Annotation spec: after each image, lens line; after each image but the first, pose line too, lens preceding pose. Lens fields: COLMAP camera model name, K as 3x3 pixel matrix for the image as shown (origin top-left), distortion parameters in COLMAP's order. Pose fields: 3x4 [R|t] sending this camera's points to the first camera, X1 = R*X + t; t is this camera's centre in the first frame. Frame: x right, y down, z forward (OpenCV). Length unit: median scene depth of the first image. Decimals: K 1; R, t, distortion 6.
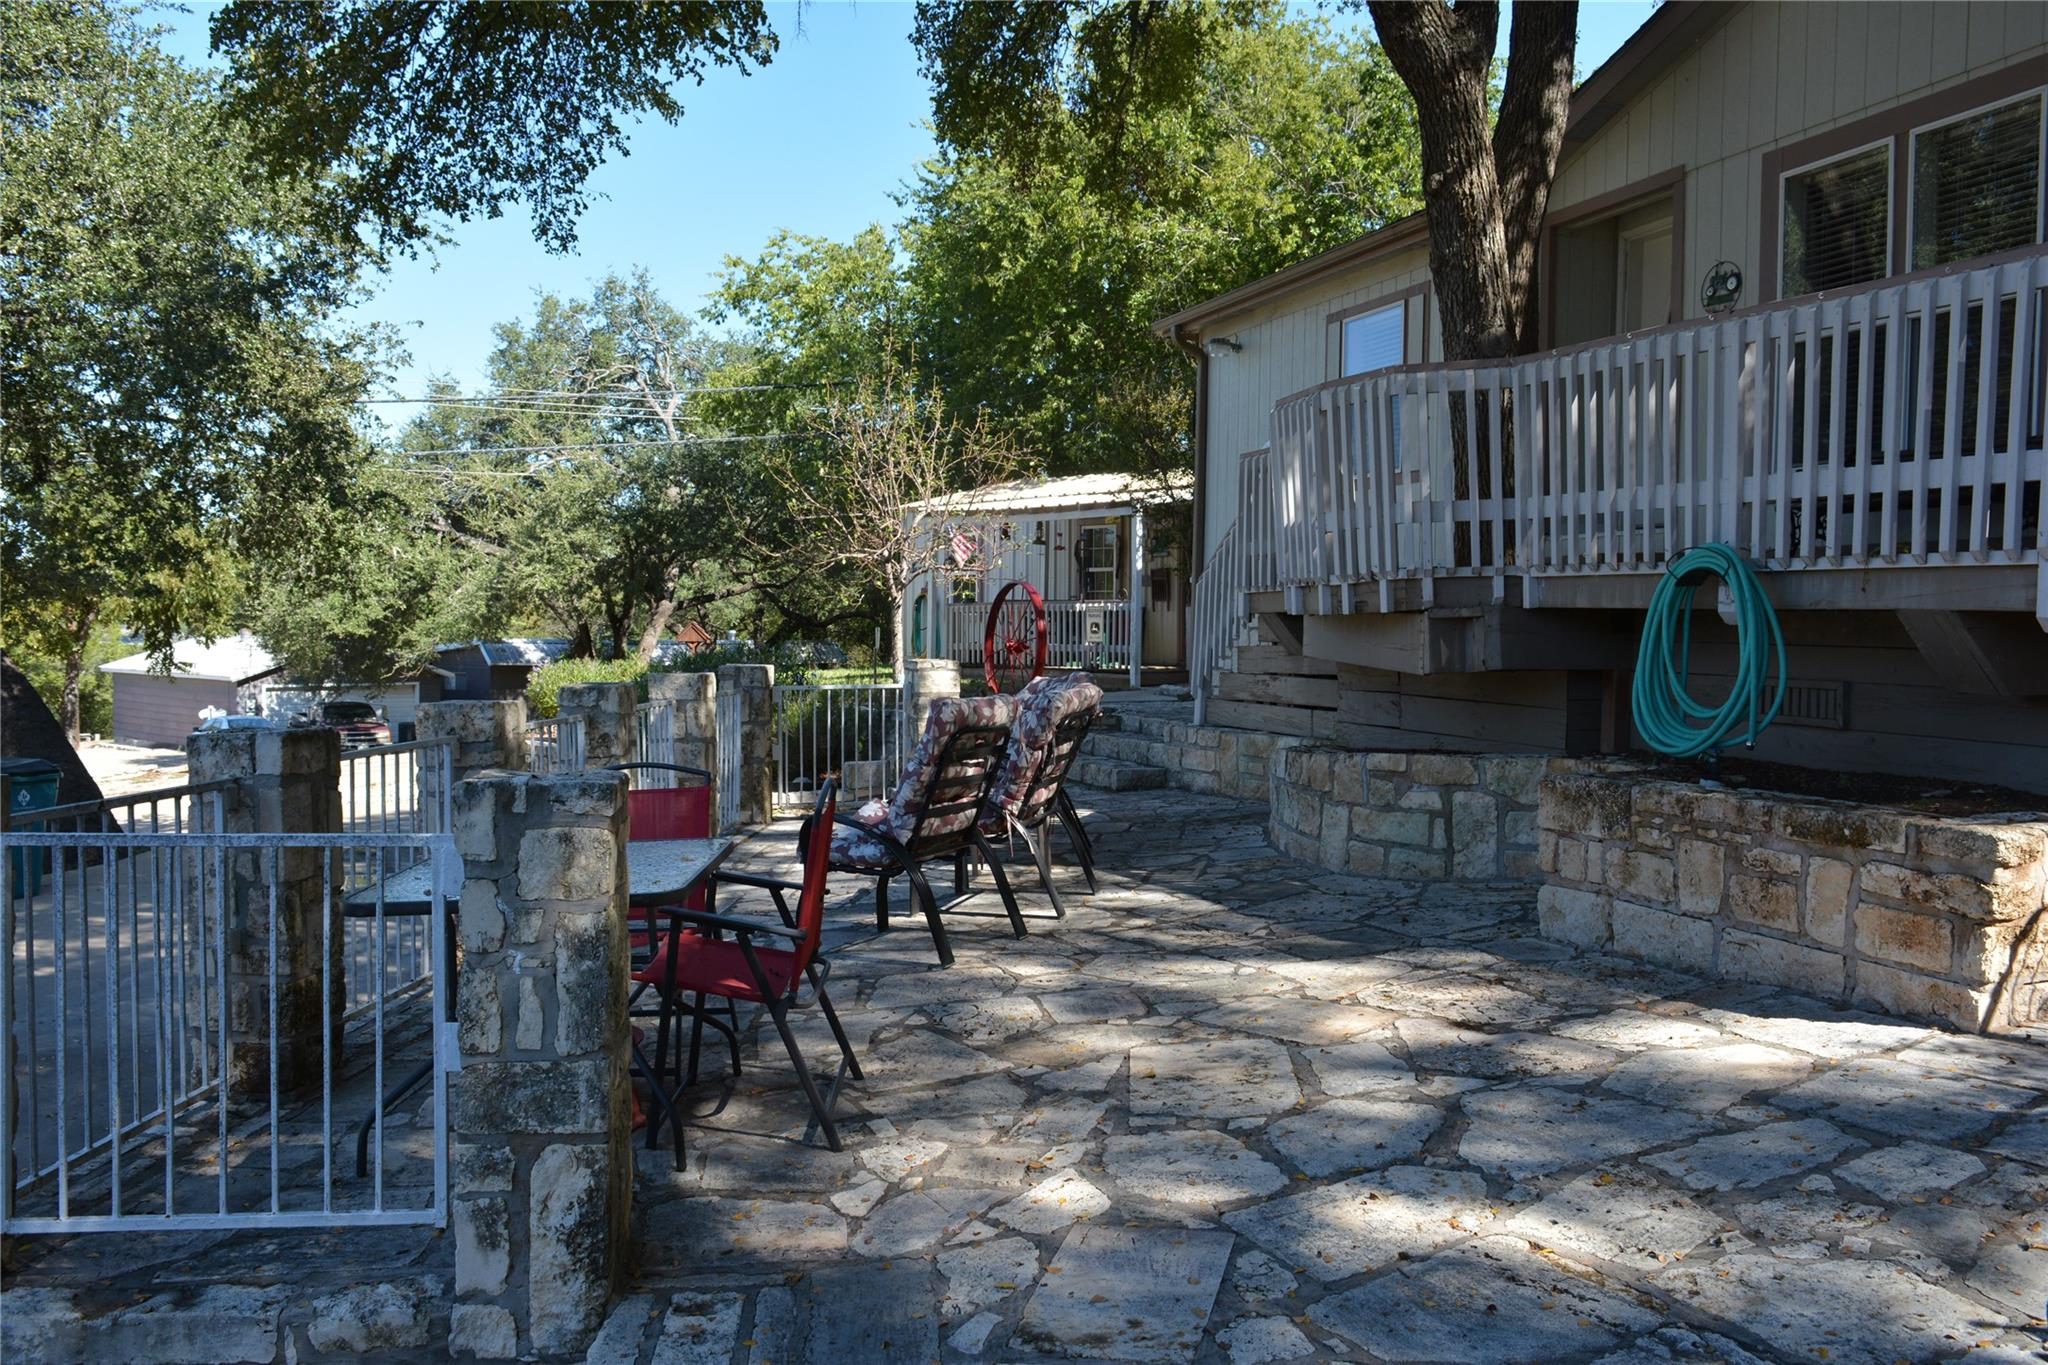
lens RADIAL K [[1597.4, 0, 1022.9], [0, 1597.4, 693.5], [0, 0, 1]] dist [-0.010966, -0.004927]
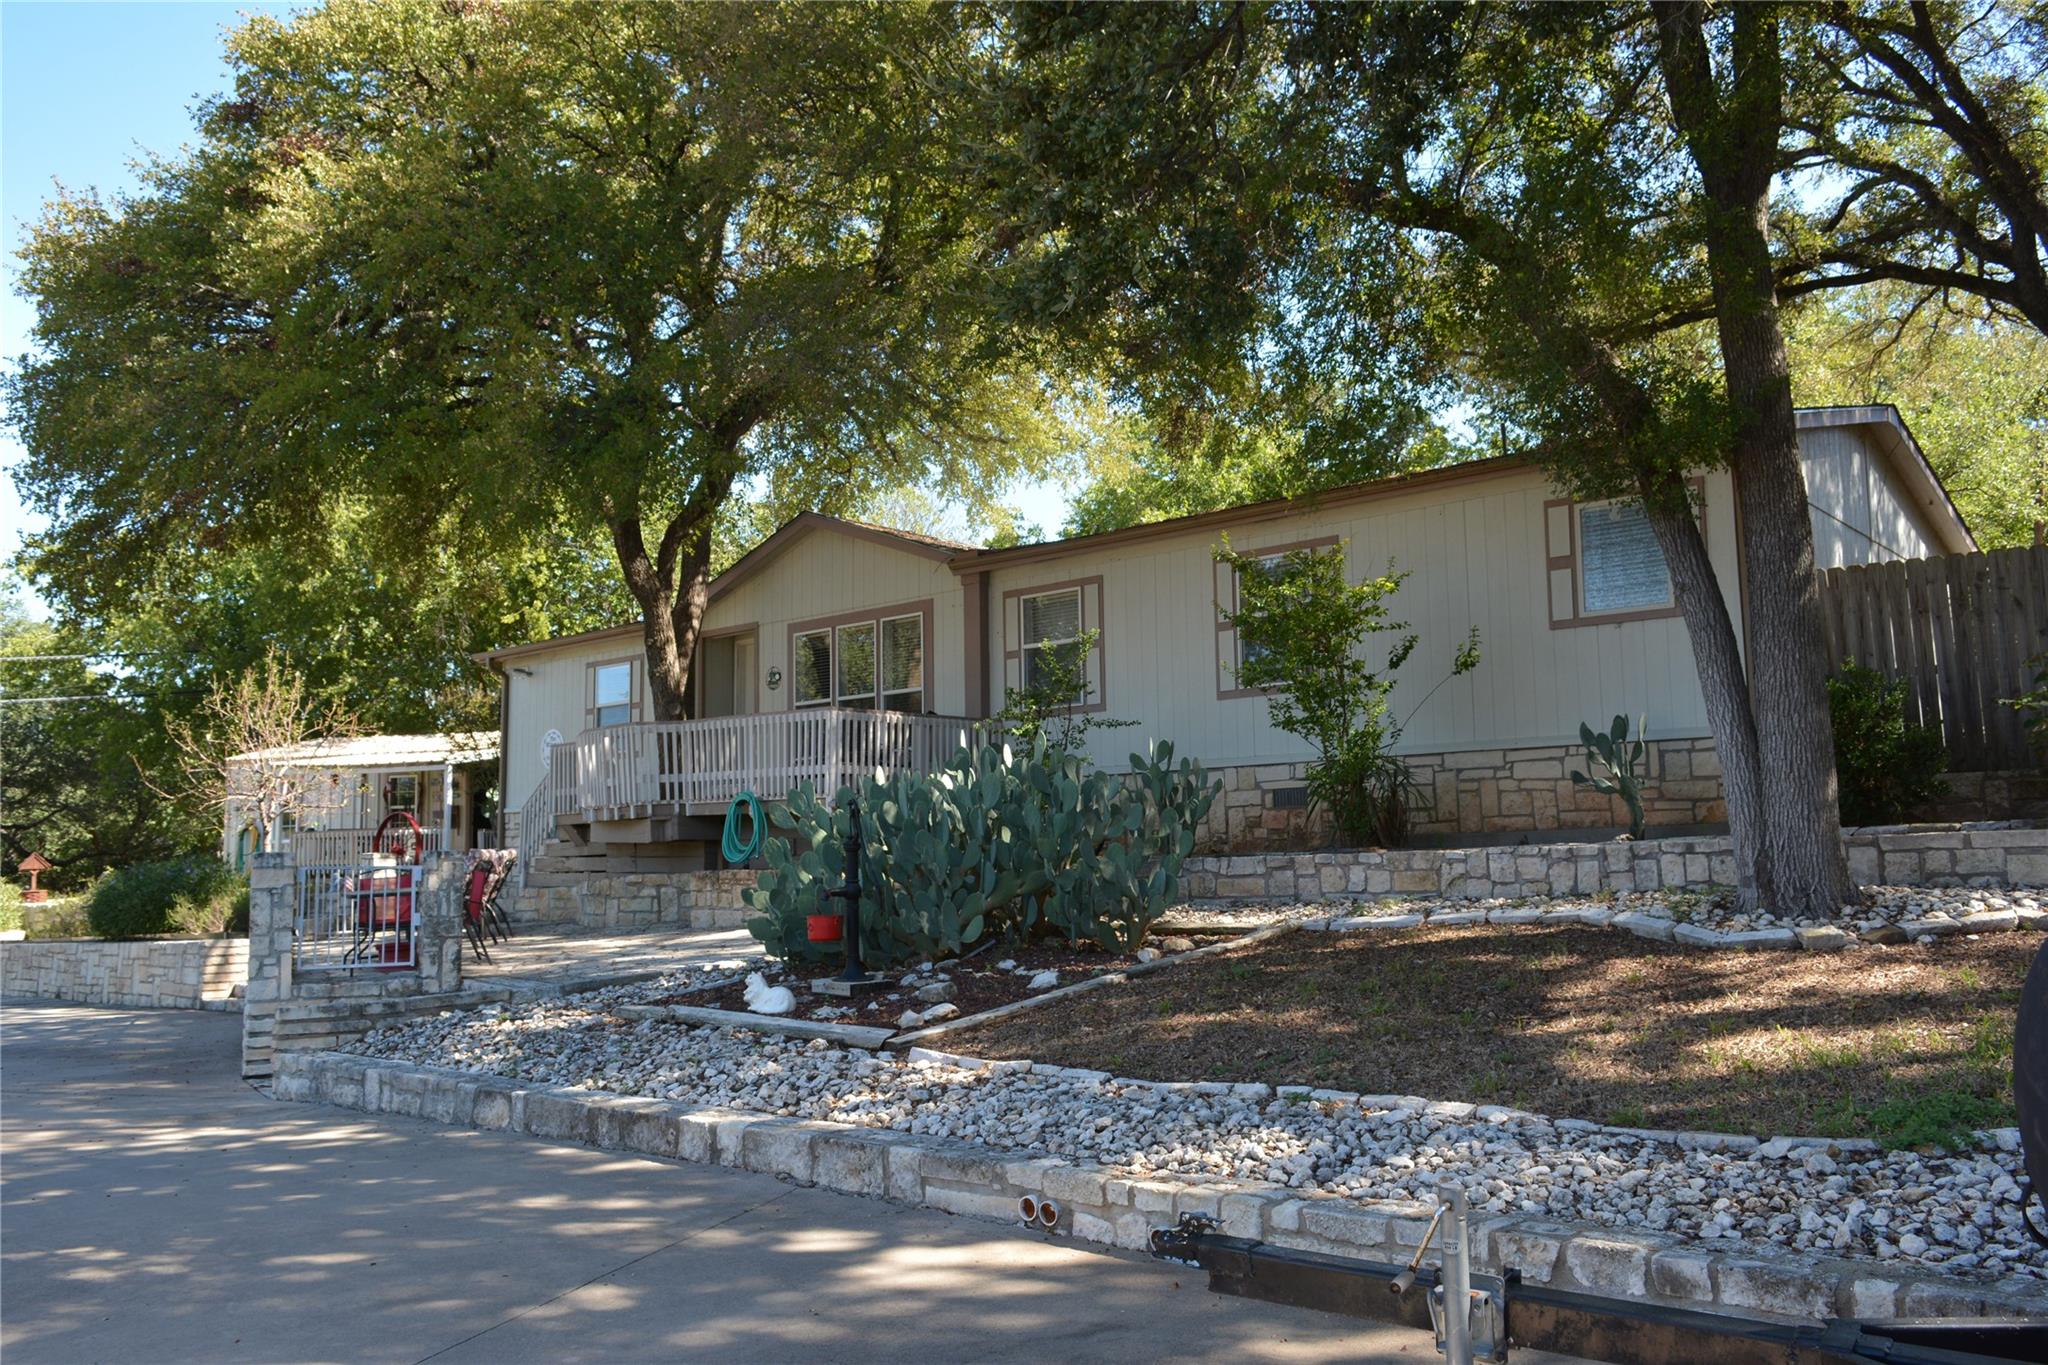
lens RADIAL K [[1597.4, 0, 1022.9], [0, 1597.4, 693.5], [0, 0, 1]] dist [-0.010966, -0.004927]
pose [[0.882604, 0.024053, 0.469501, -0.349485], [0.046397, 0.989358, -0.137906, 0.108706], [-0.467821, 0.143500, 0.872096, -1.268019]]
